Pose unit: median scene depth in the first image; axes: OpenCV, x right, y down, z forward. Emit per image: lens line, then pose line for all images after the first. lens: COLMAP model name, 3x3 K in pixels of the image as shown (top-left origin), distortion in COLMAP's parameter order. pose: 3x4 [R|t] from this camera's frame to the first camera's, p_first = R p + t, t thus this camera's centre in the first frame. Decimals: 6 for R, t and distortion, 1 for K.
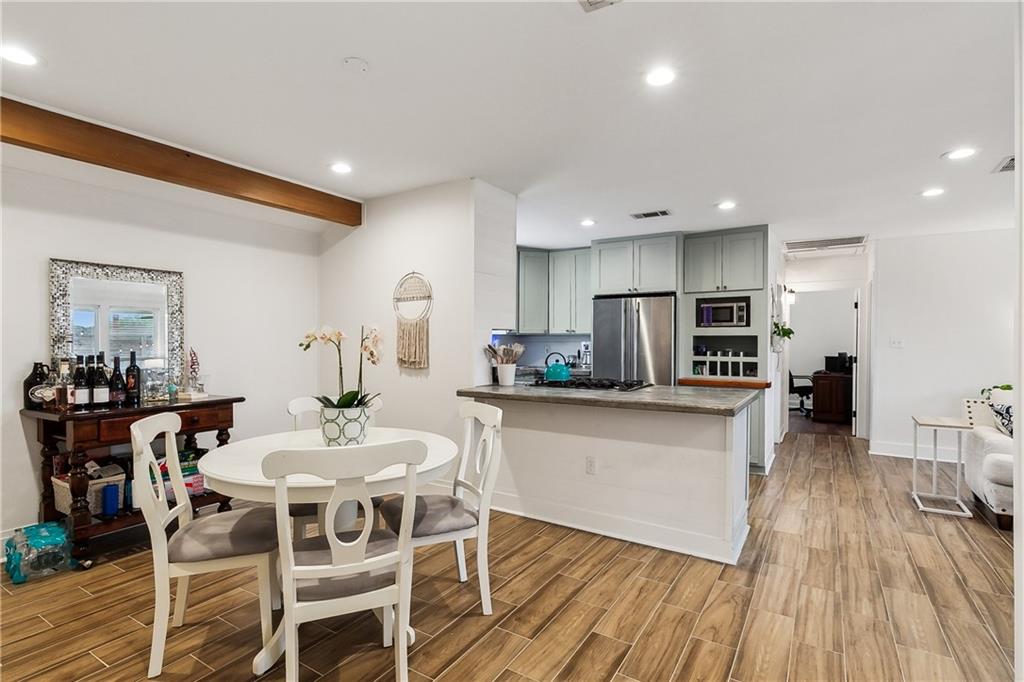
lens RADIAL K [[482.5, 0, 512.0], [0, 482.5, 341.0], [0, 0, 1]] dist [0.000809, 0.000032]
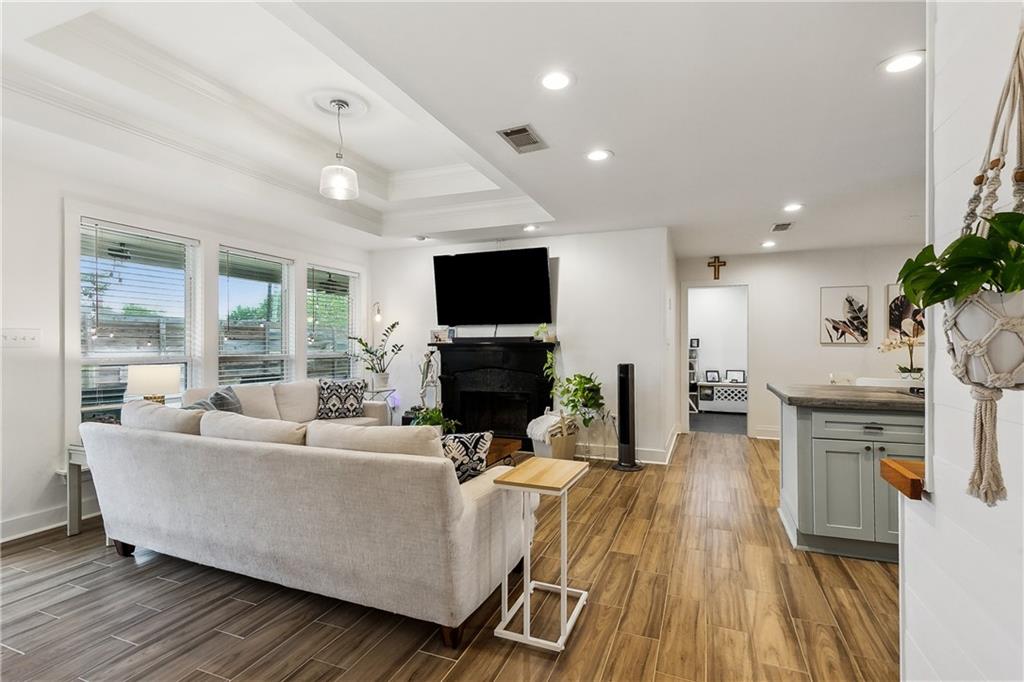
lens RADIAL K [[482.5, 0, 512.0], [0, 482.5, 341.0], [0, 0, 1]] dist [0.000809, 0.000032]
pose [[-0.982282, -0.007256, -0.187268, 1.446064], [-0.005089, 0.999914, -0.012049, 0.020229], [0.187339, -0.010882, -0.982235, 2.193268]]
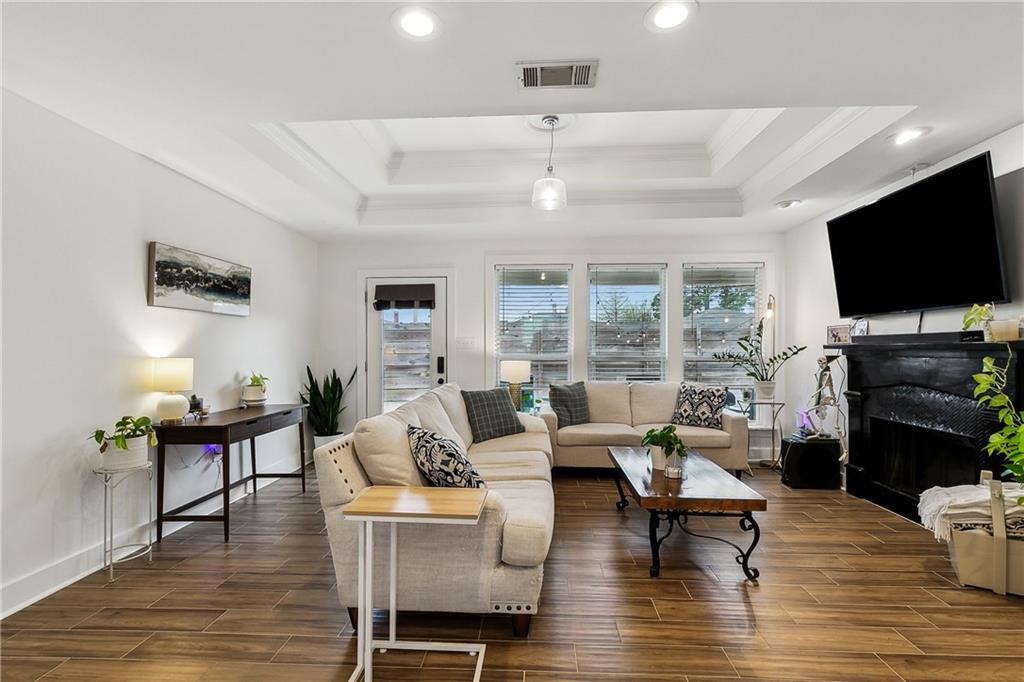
lens RADIAL K [[469.3, 0, 512.0], [0, 469.3, 341.0], [0, 0, 1]] dist [0.001583, 0.000232]
pose [[-0.503021, 0.003936, 0.864265, 0.585764], [-0.005960, 0.999950, -0.008022, 0.013035], [-0.864254, -0.009186, -0.502972, 1.614577]]
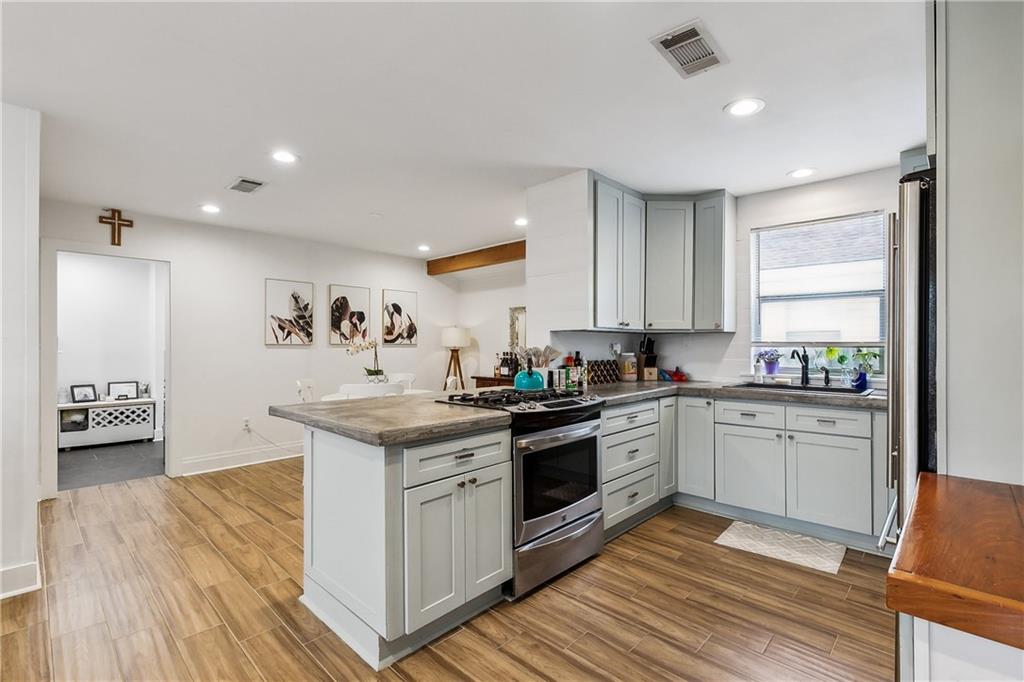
lens RADIAL K [[465.5, 0, 517.3], [0, 465.5, 345.4], [0, 0, 1]] dist [0.001348, -0.000233]
pose [[-0.181153, -0.005574, -0.983439, 1.229937], [0.003742, 0.999973, -0.006357, 0.014371], [0.983448, -0.004831, -0.181127, 1.553919]]
